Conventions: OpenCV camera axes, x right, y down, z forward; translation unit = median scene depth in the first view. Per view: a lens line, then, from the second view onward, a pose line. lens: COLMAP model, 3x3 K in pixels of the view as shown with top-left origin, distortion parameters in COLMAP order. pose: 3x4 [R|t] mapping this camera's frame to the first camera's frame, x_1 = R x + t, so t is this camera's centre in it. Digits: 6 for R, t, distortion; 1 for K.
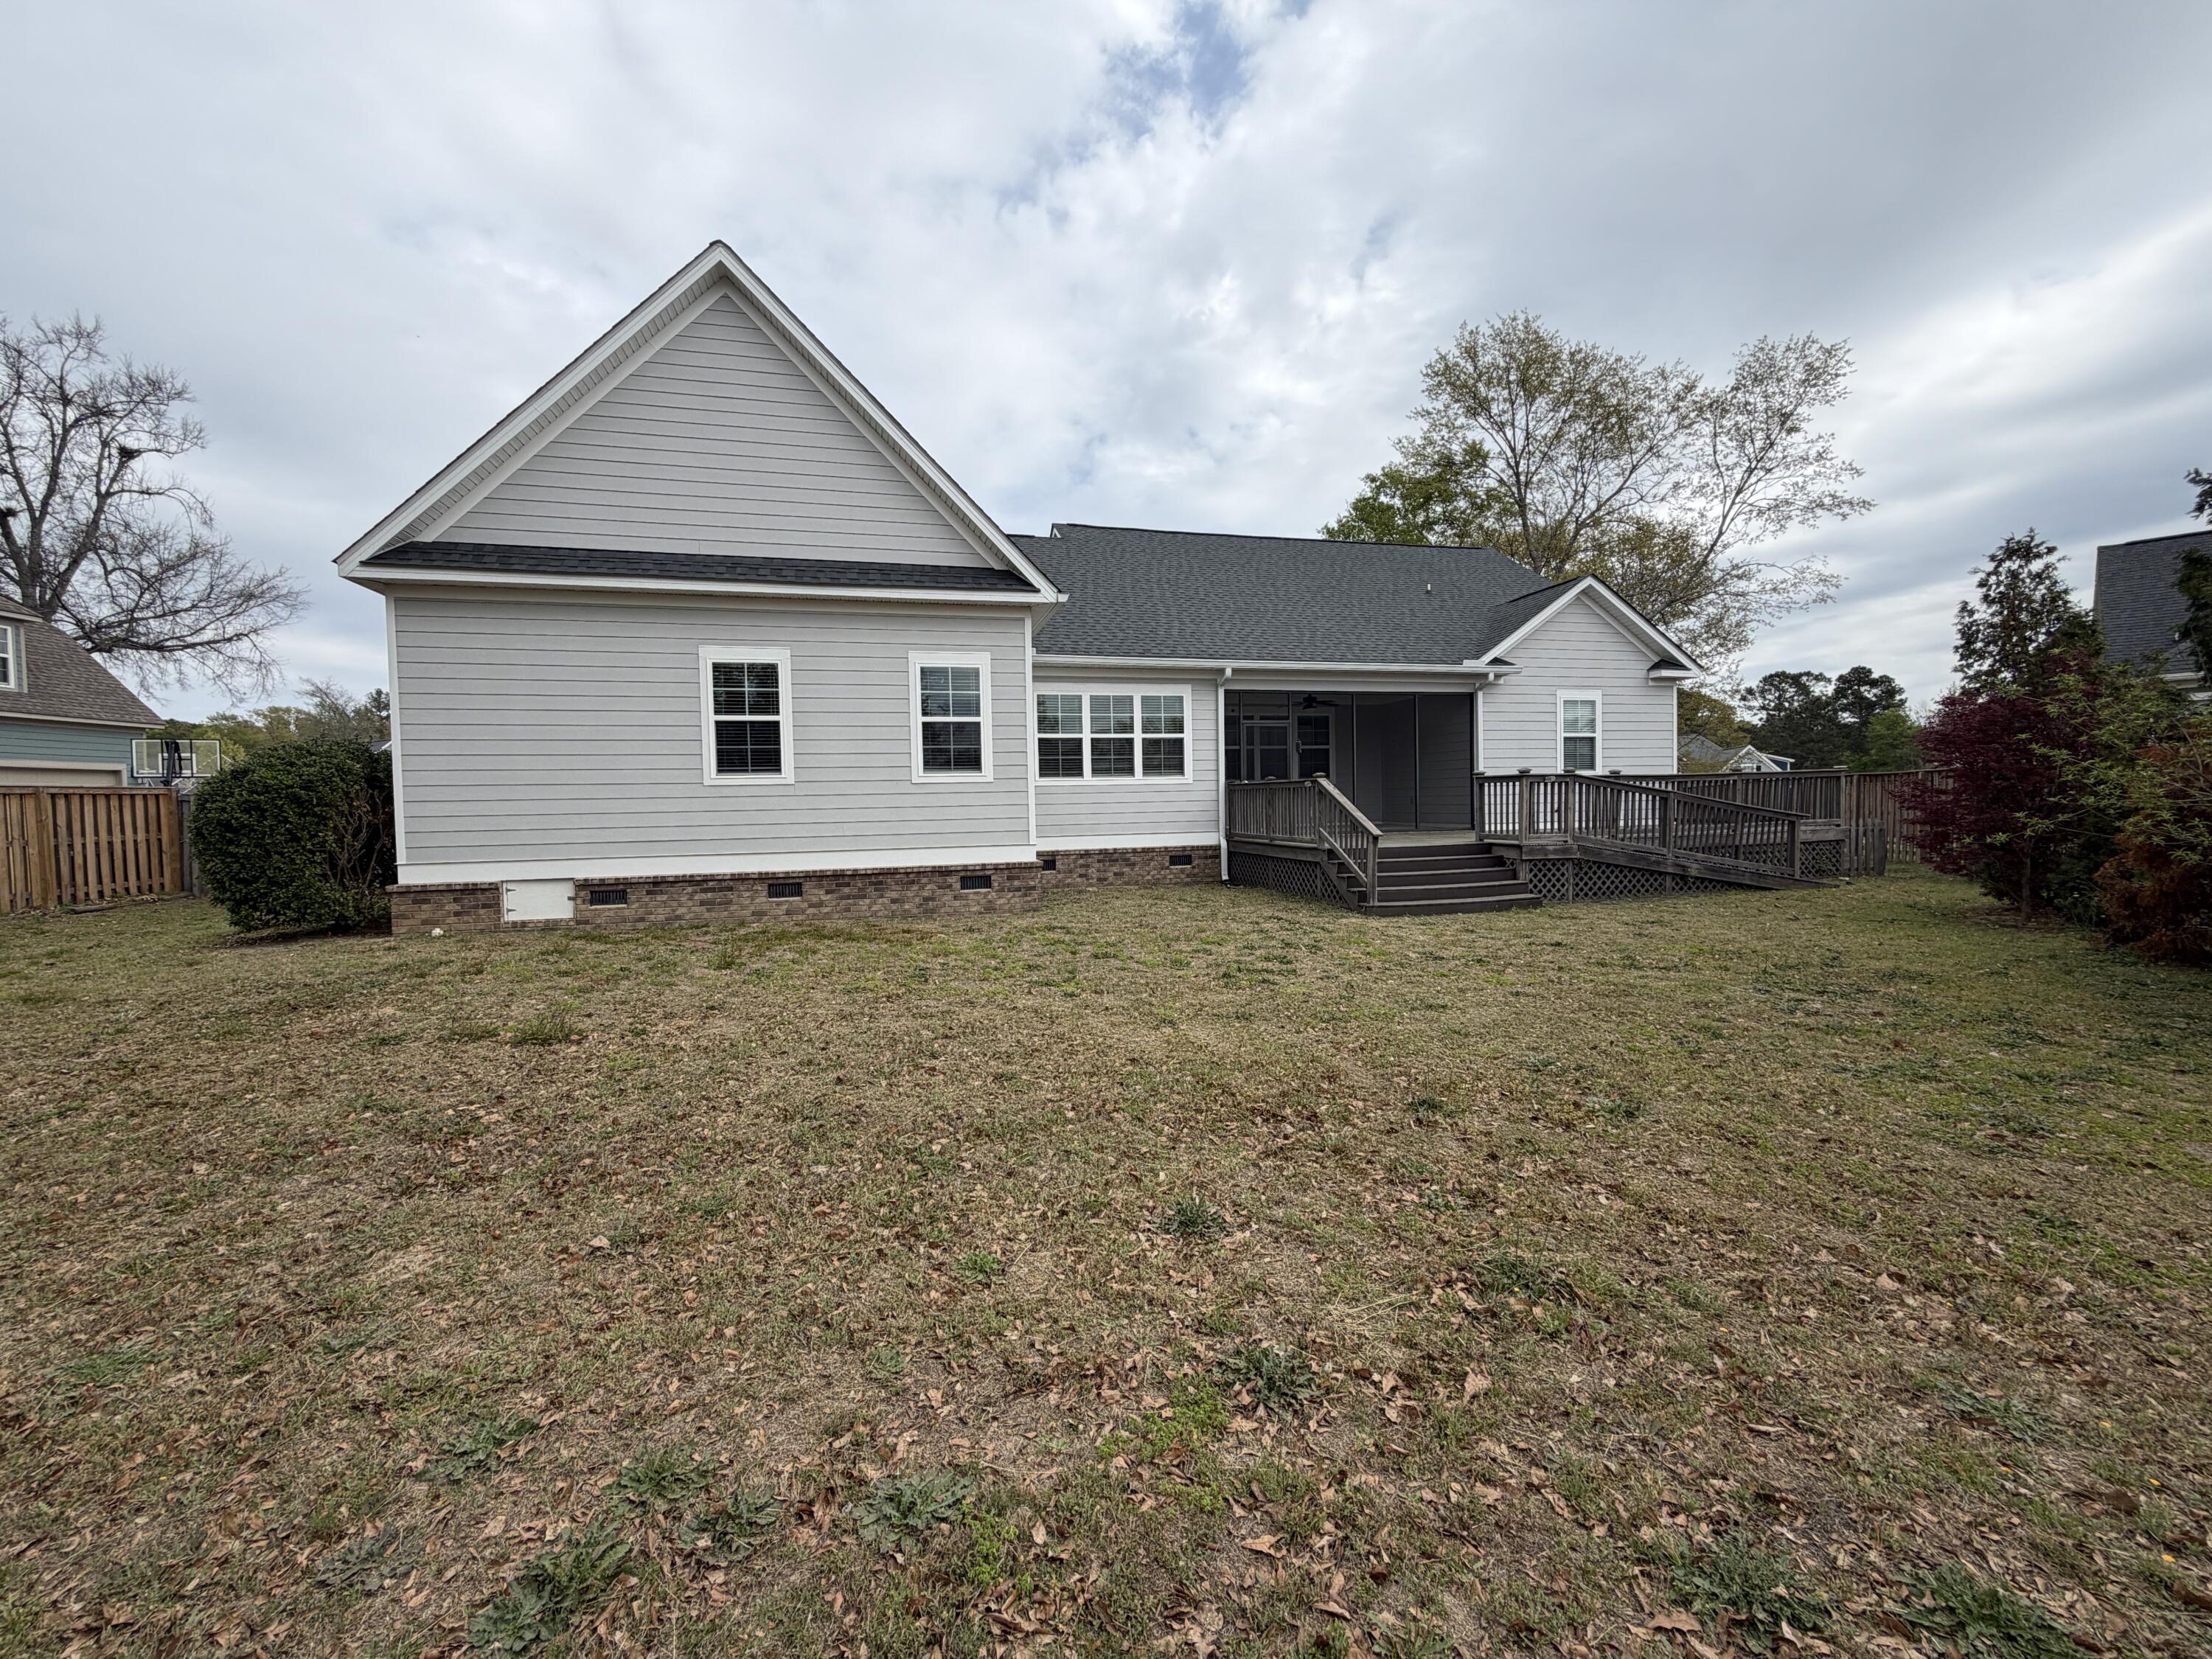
lens RADIAL K [[884.2, 0, 1112.5], [0, 884.2, 833.9], [0, 0, 1]] dist [-0.001333, -0.000440]
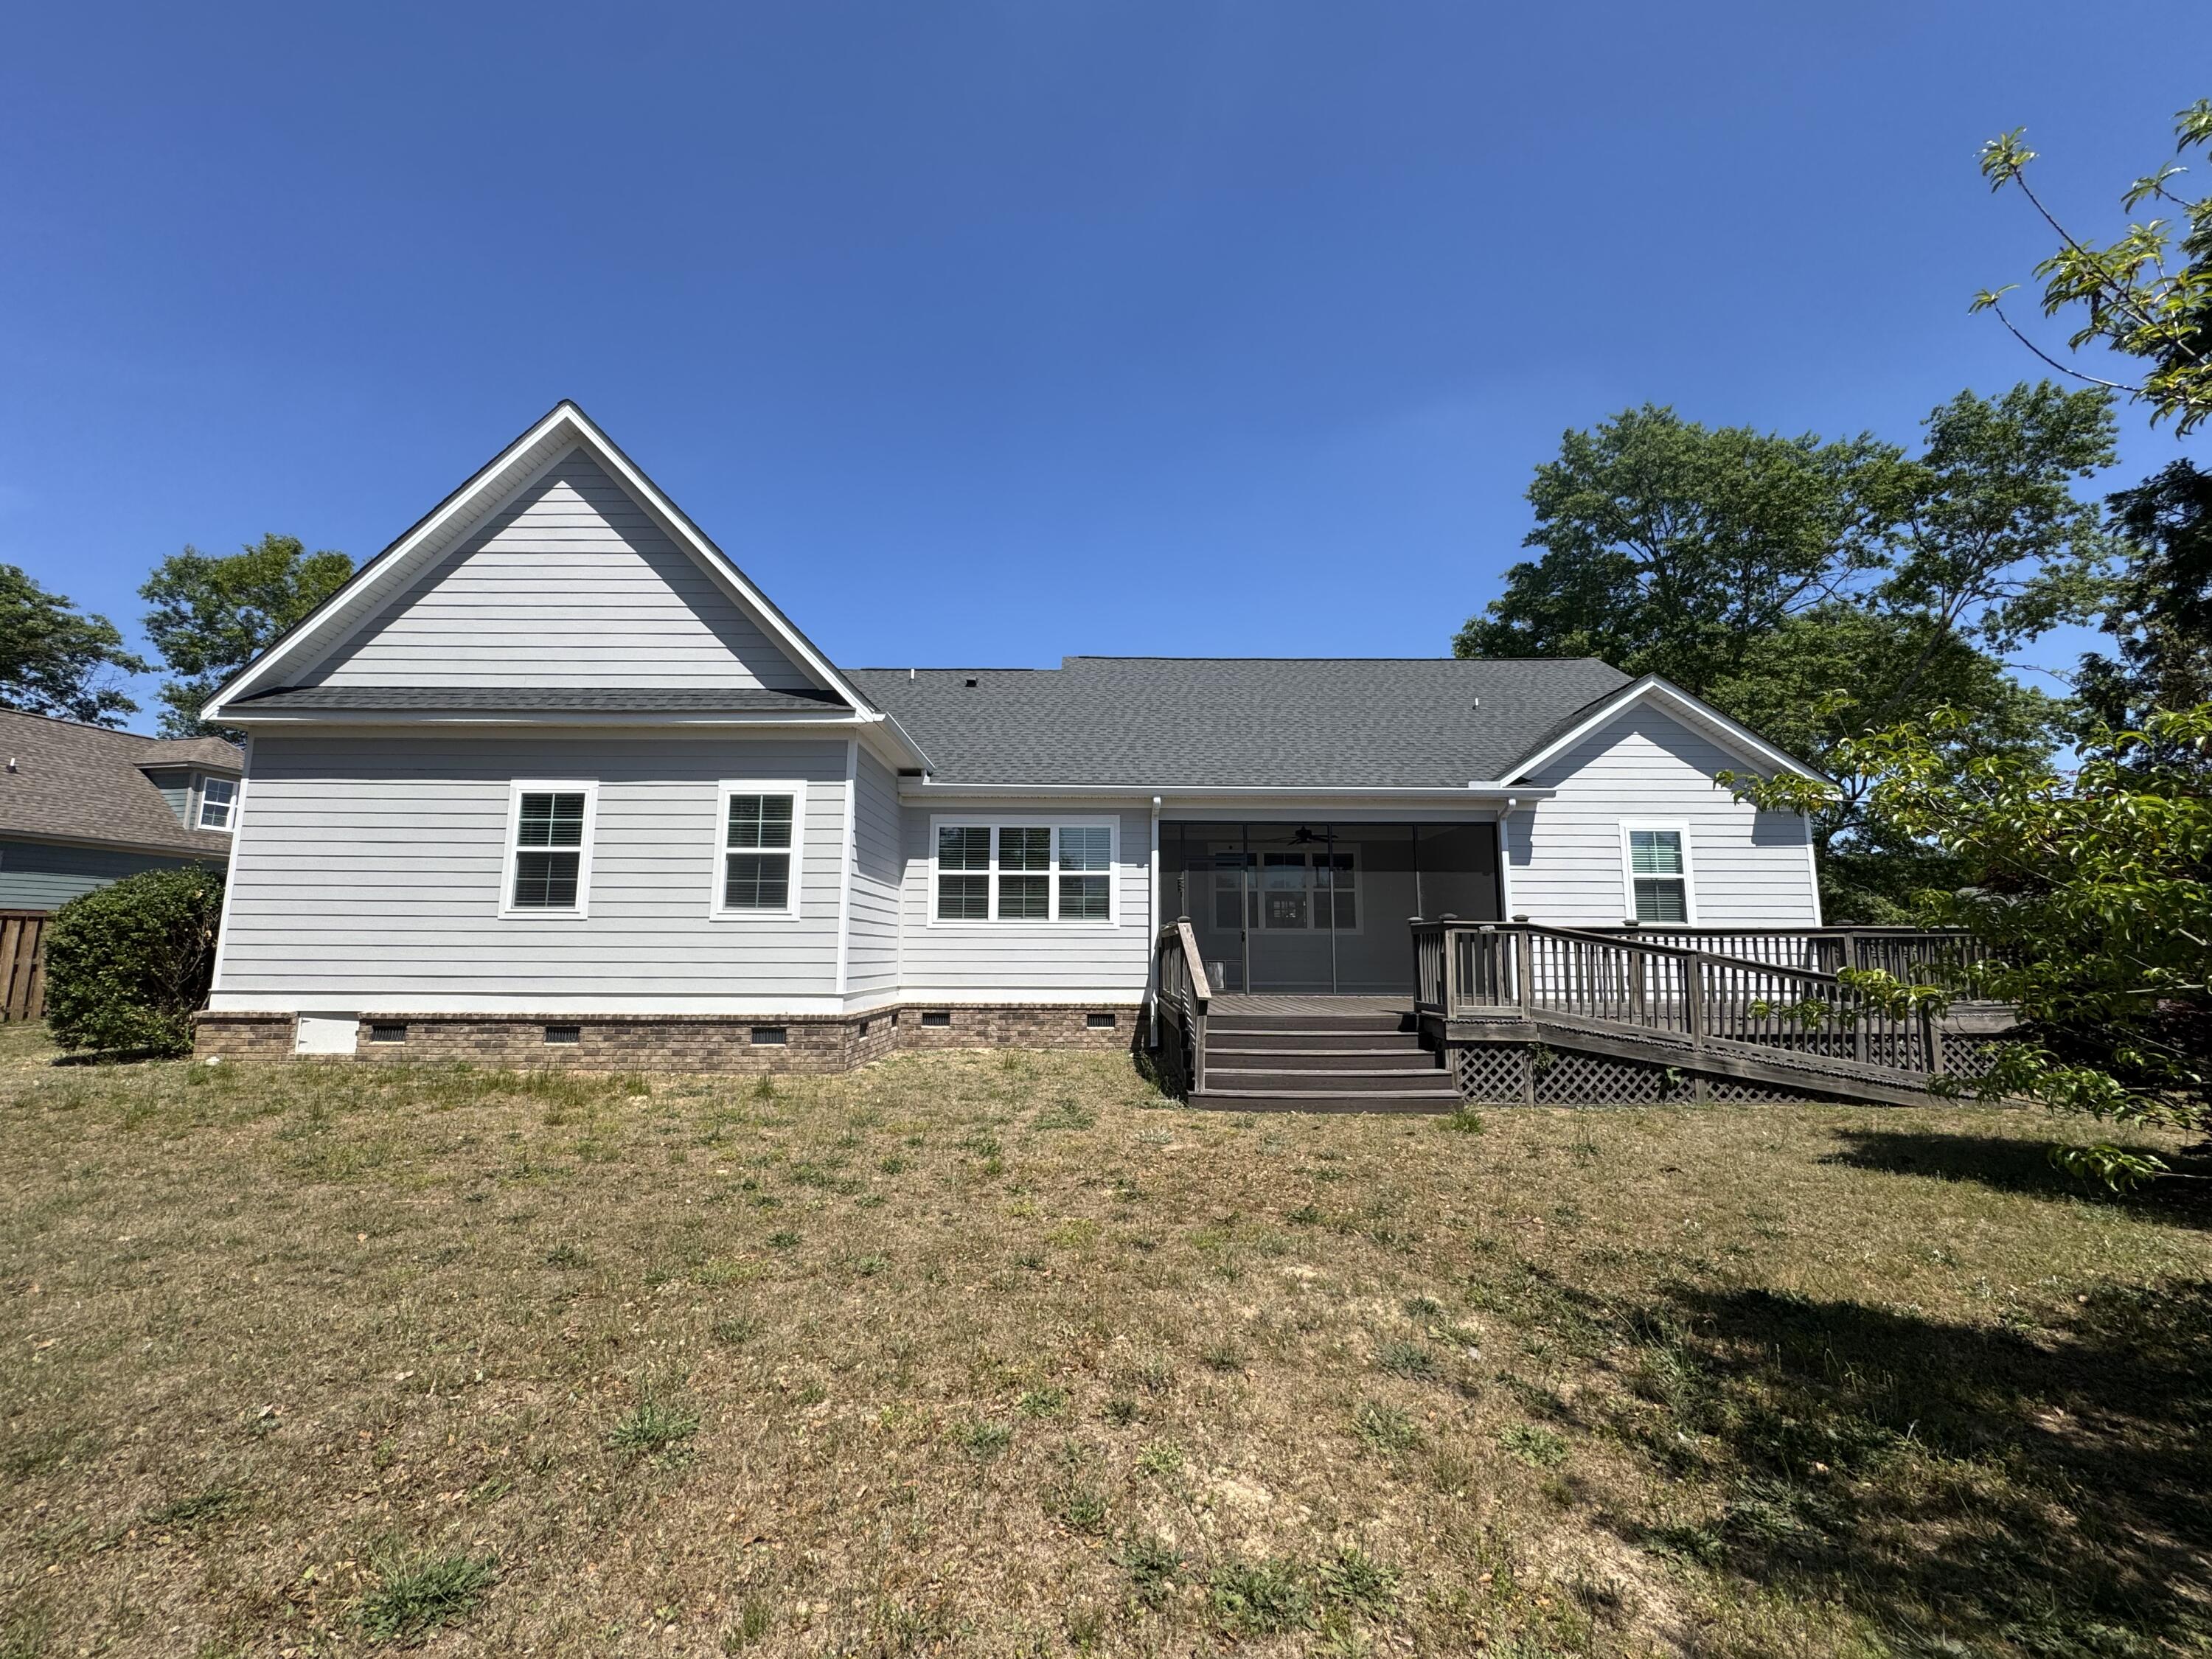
lens RADIAL K [[884.5, 0, 1101.1], [0, 884.5, 827.9], [0, 0, 1]] dist [0.001729, 0.000427]
pose [[0.968117, -0.009661, -0.250312, 0.387291], [-0.034090, 0.984878, -0.169862, -0.010136], [0.248168, 0.172979, 0.953148, 0.215785]]
